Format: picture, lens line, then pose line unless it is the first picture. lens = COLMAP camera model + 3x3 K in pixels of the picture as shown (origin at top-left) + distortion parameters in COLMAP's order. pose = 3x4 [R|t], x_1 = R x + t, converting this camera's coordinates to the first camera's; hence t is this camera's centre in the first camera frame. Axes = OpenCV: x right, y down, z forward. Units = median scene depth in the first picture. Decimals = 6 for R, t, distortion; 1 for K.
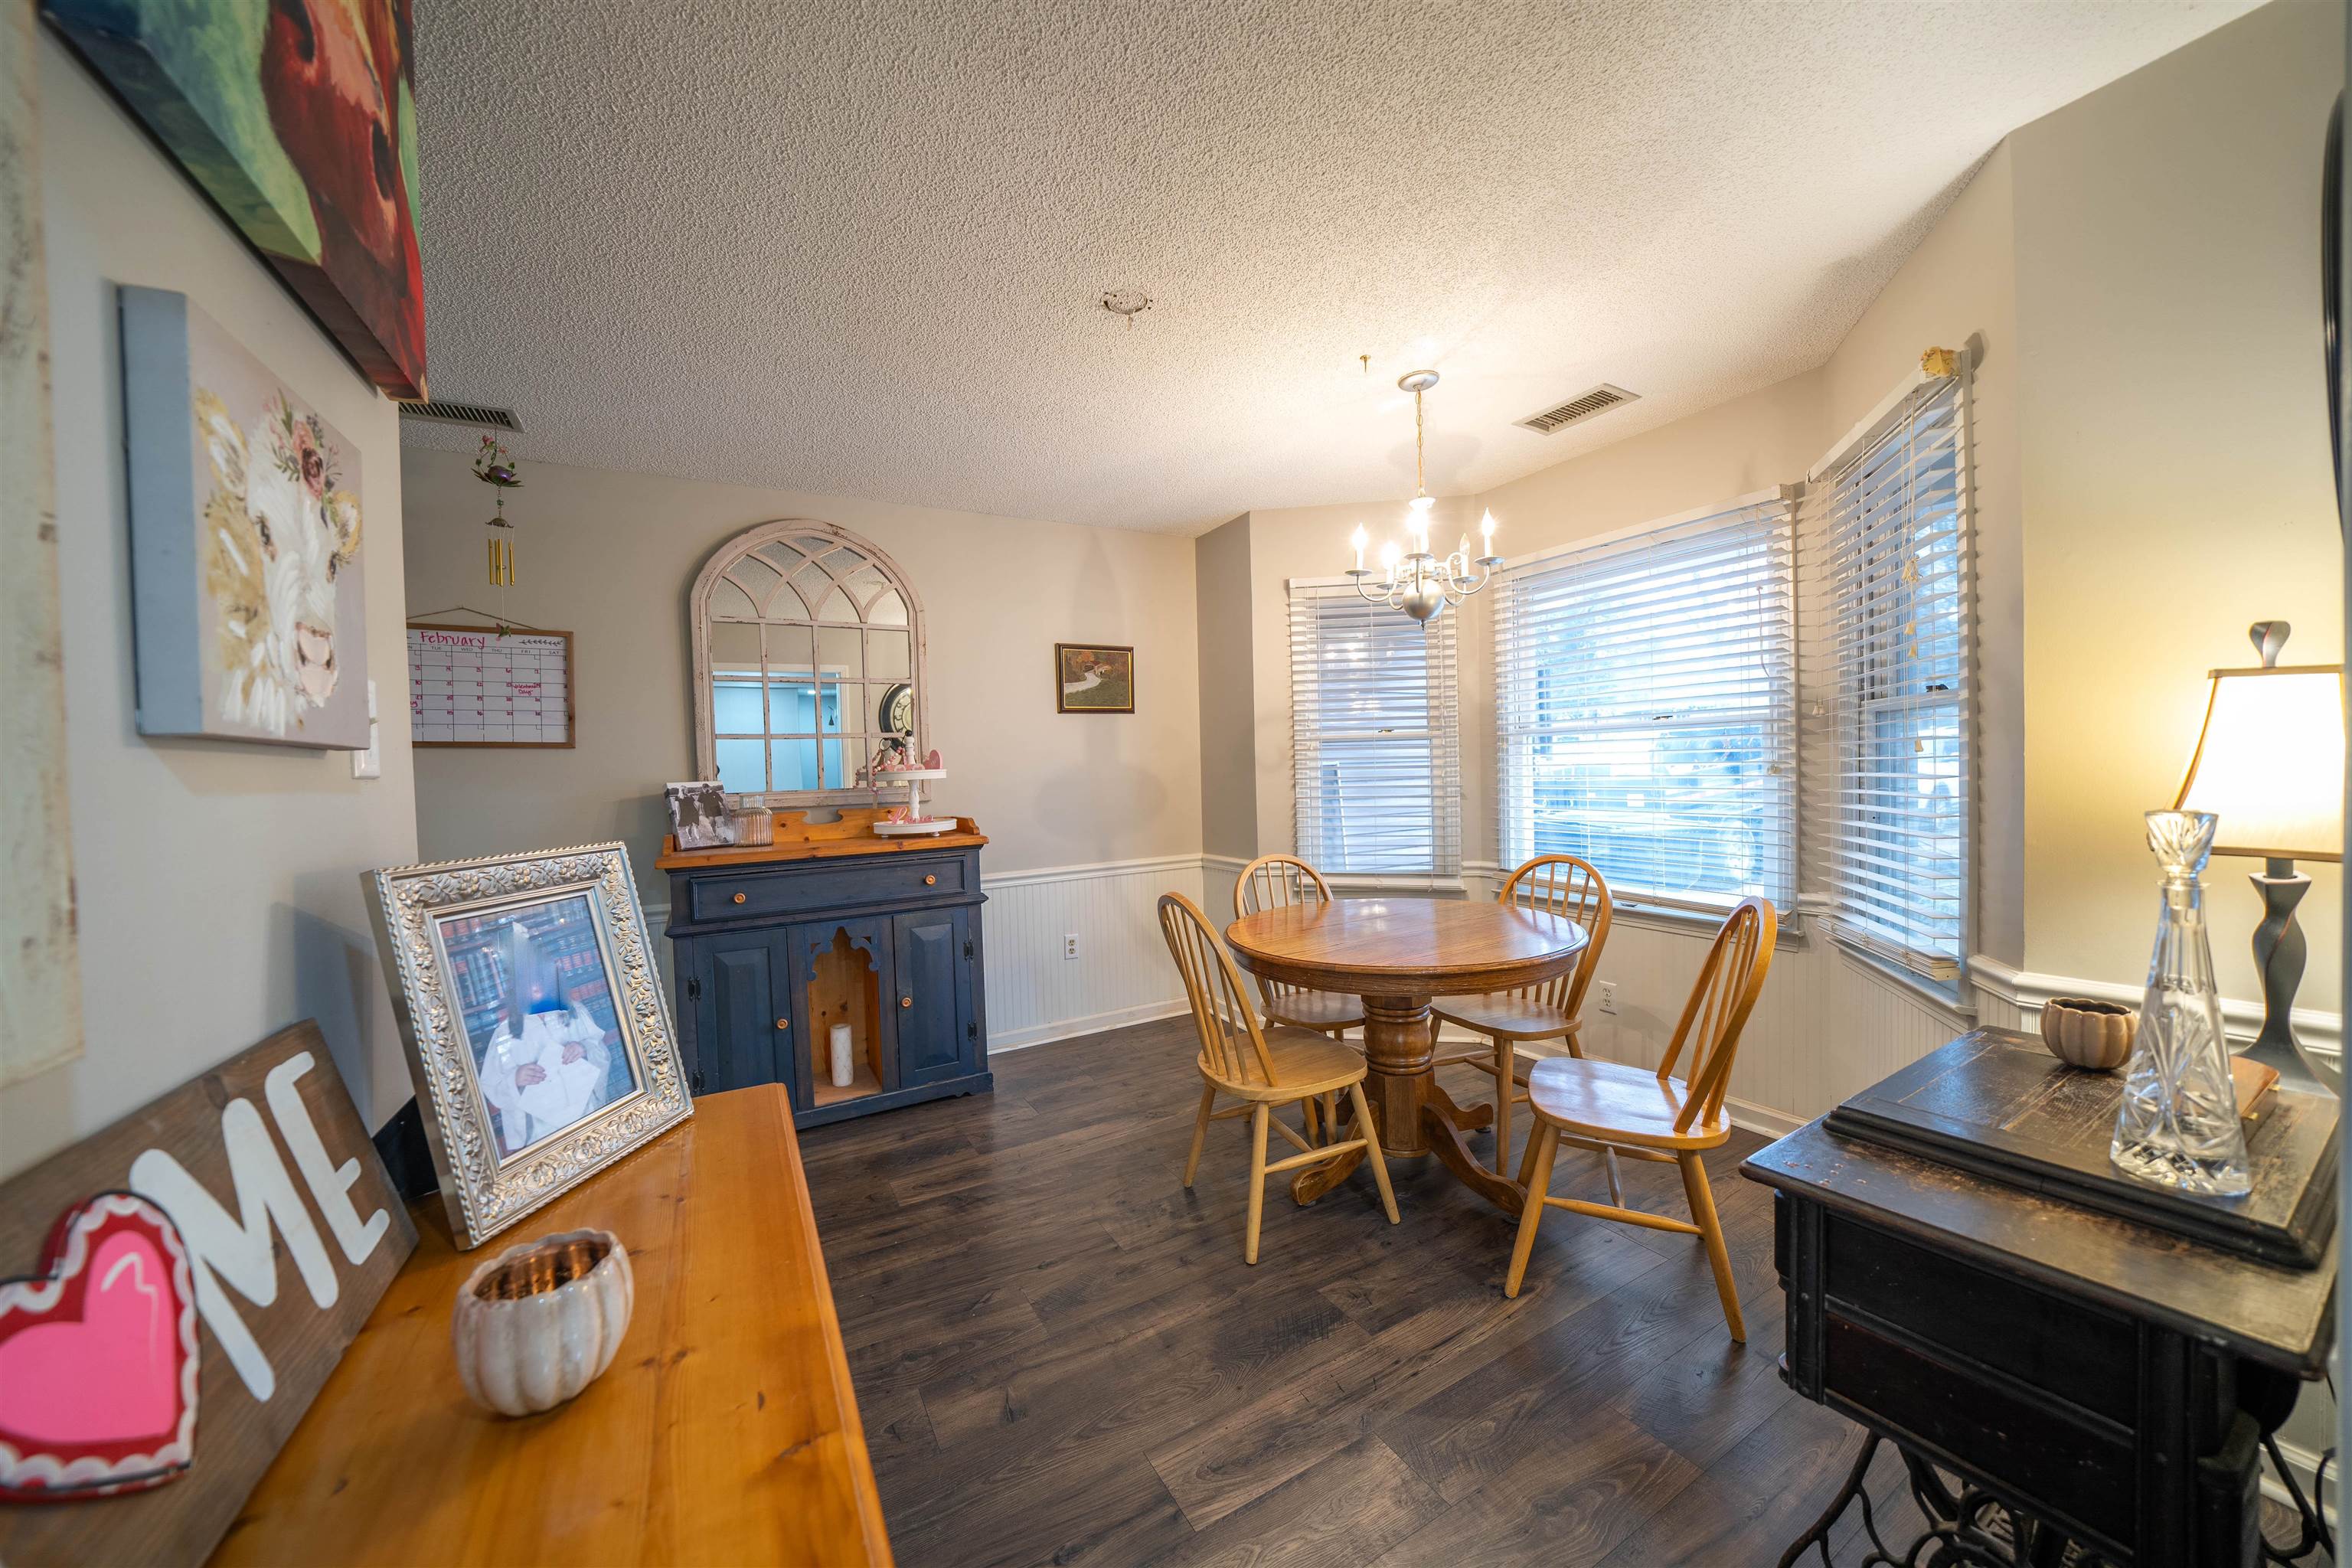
lens RADIAL K [[814.0, 0, 1169.5], [0, 814.0, 784.5], [0, 0, 1]] dist [-0.022299, 0.001477]
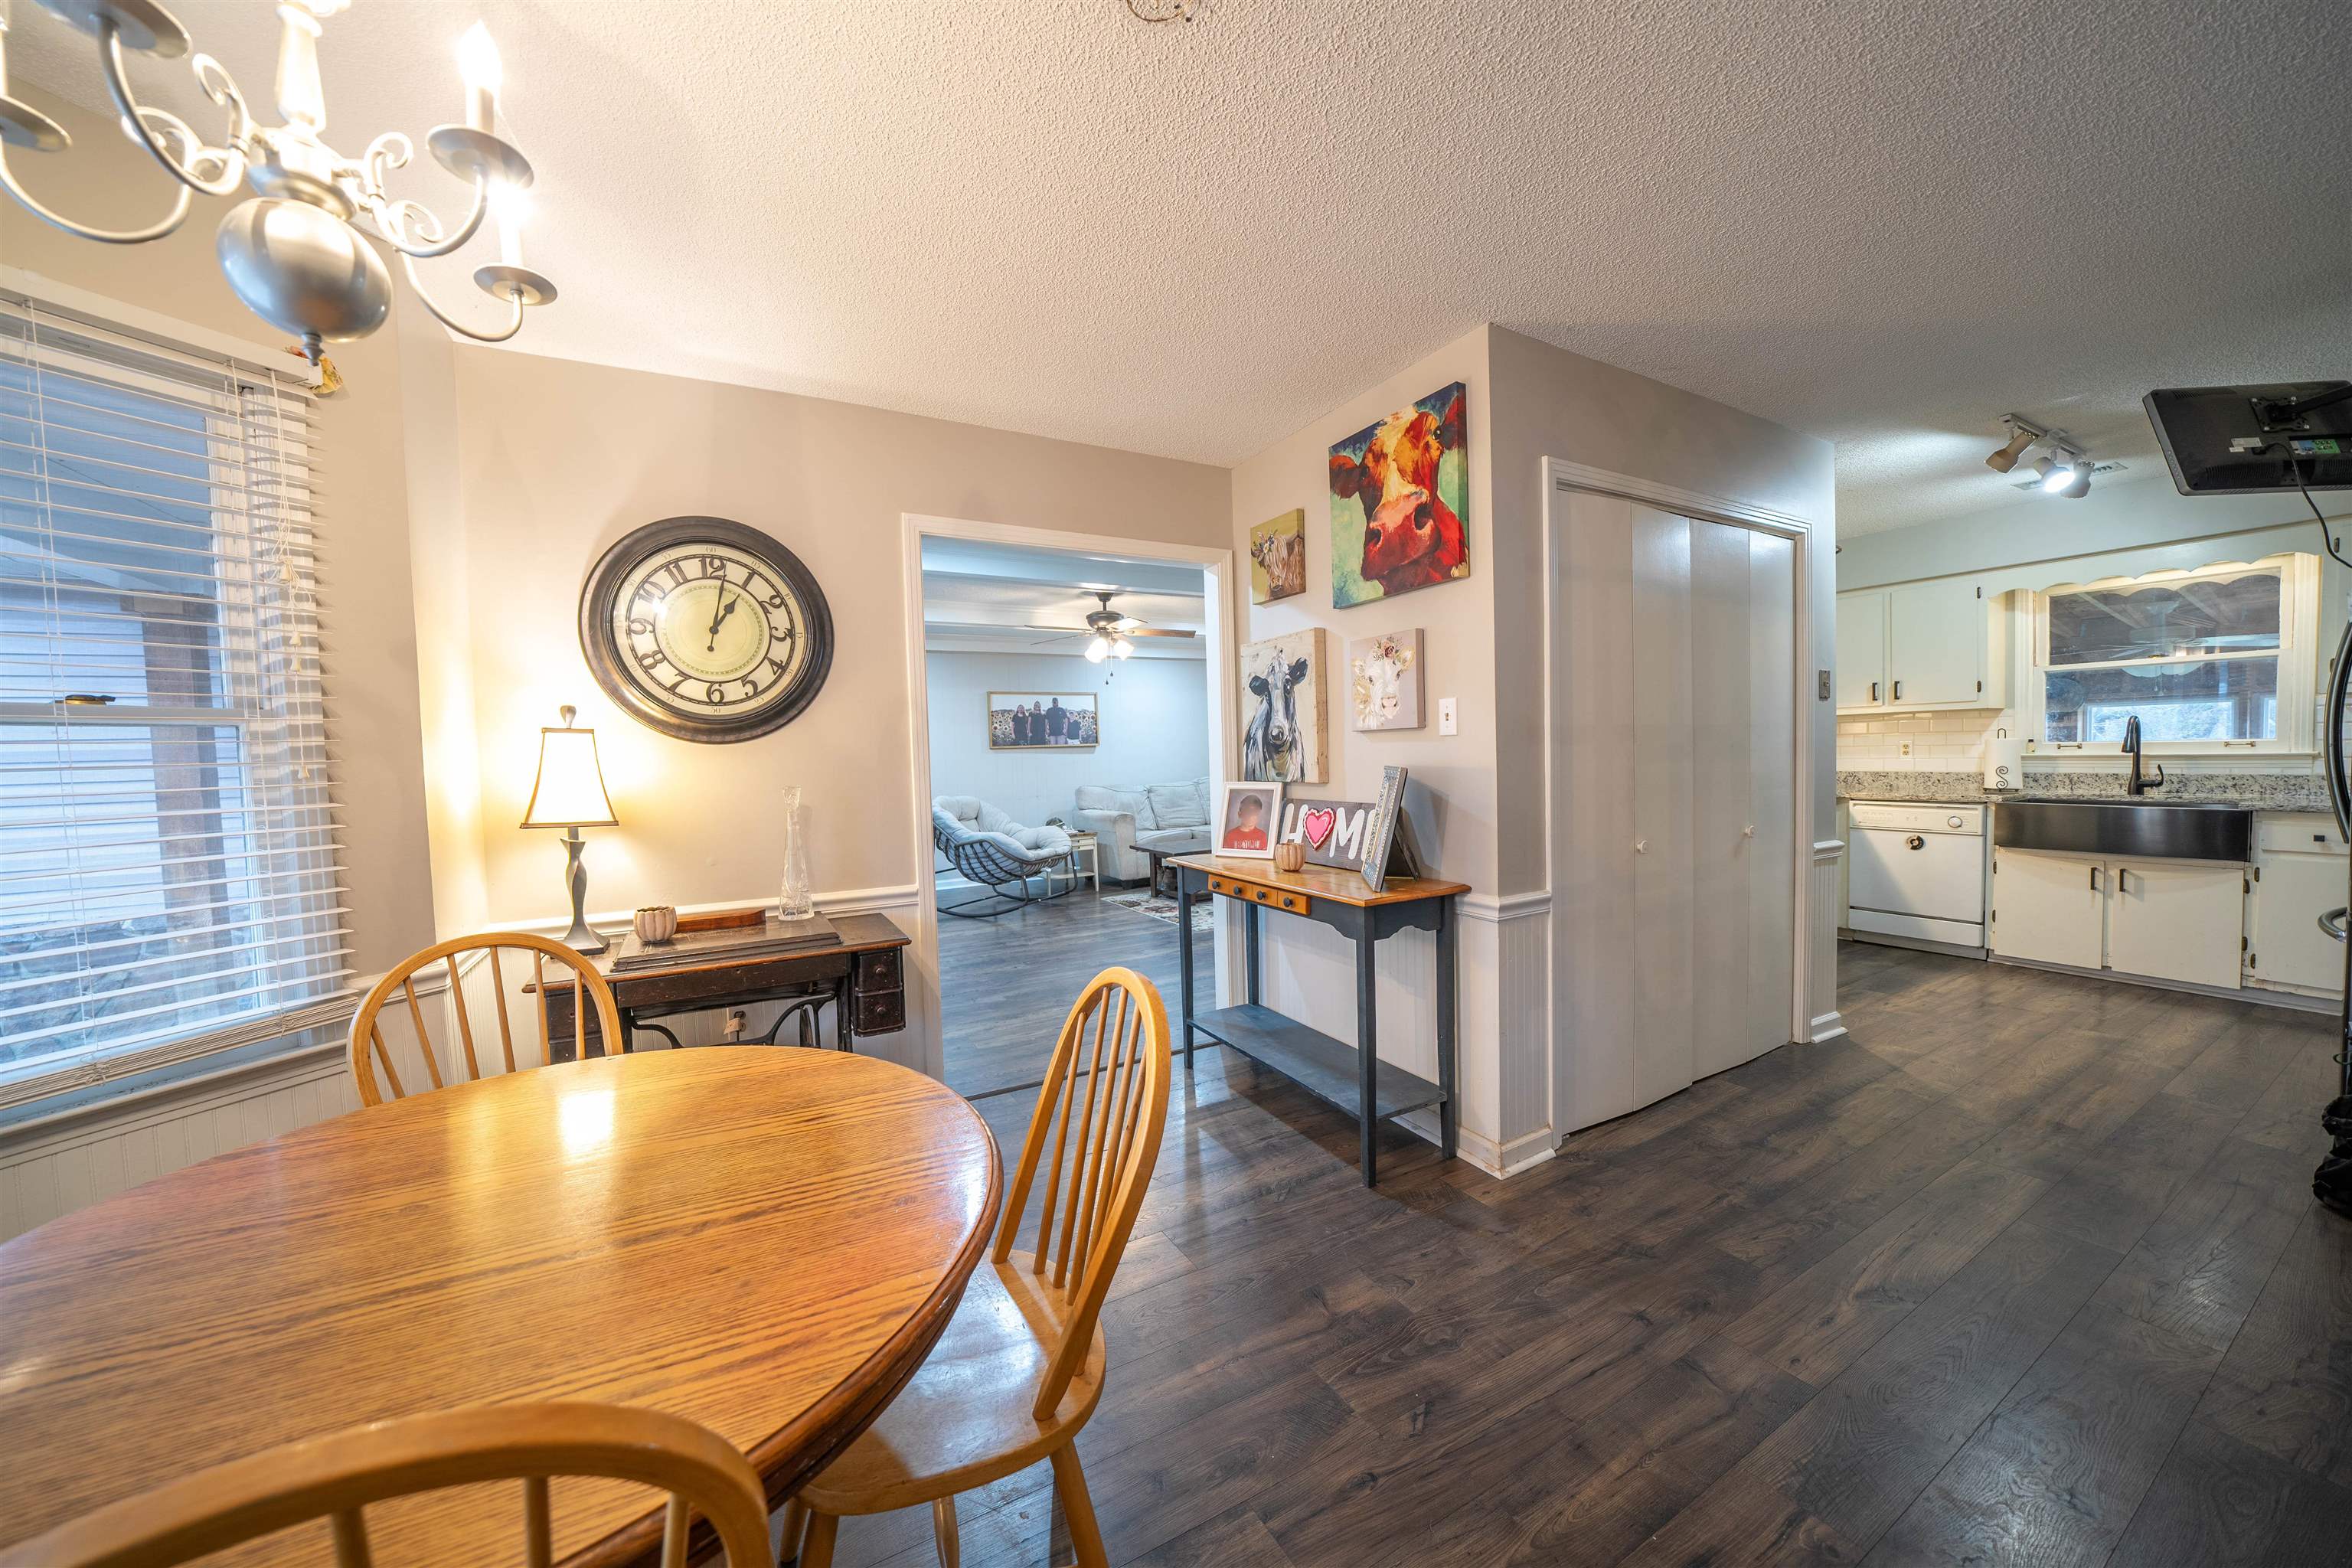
lens RADIAL K [[814.0, 0, 1162.9], [0, 814.0, 790.6], [0, 0, 1]] dist [-0.022299, 0.001477]
pose [[-0.998232, 0.057518, 0.015013, -0.018868], [0.058371, 0.996216, 0.064398, -0.016758], [-0.011253, 0.065160, -0.997811, 1.131707]]
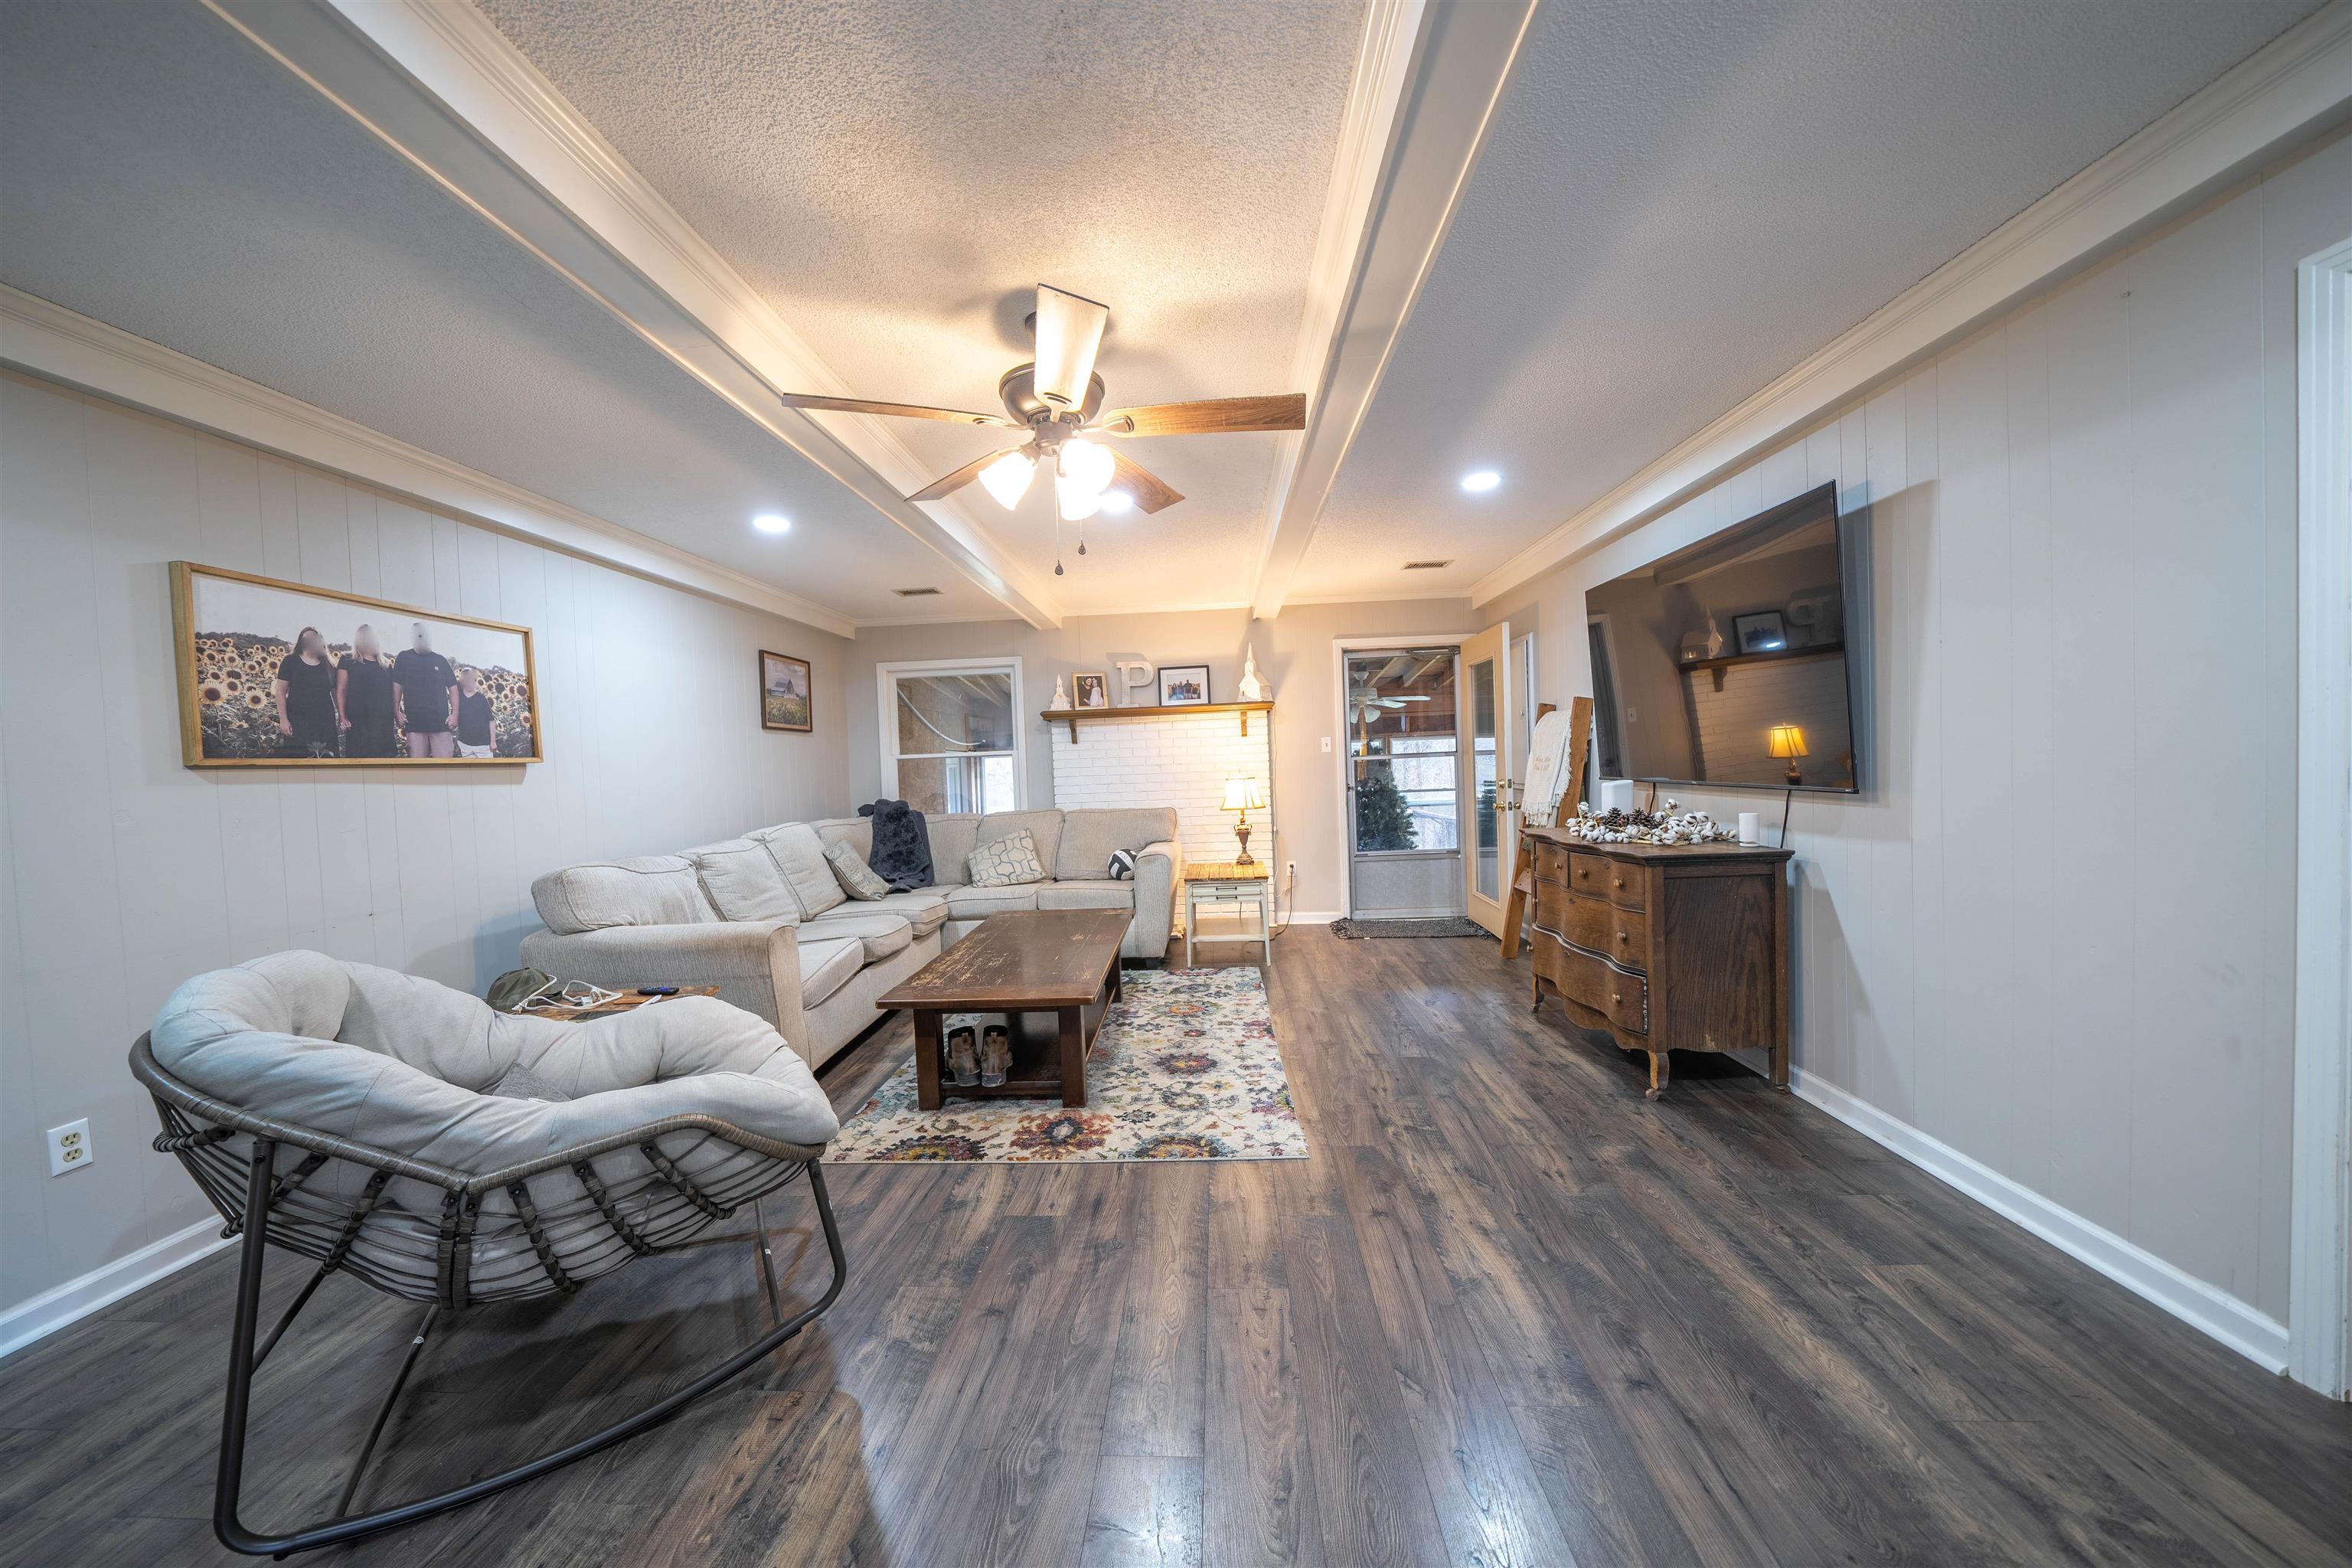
lens RADIAL K [[814.0, 0, 1161.1], [0, 814.0, 783.7], [0, 0, 1]] dist [-0.022299, 0.001477]
pose [[-0.543214, 0.071781, -0.836520, 0.704901], [0.036821, 0.997417, 0.061677, -0.011289], [0.838787, 0.002703, -0.544454, -0.398863]]
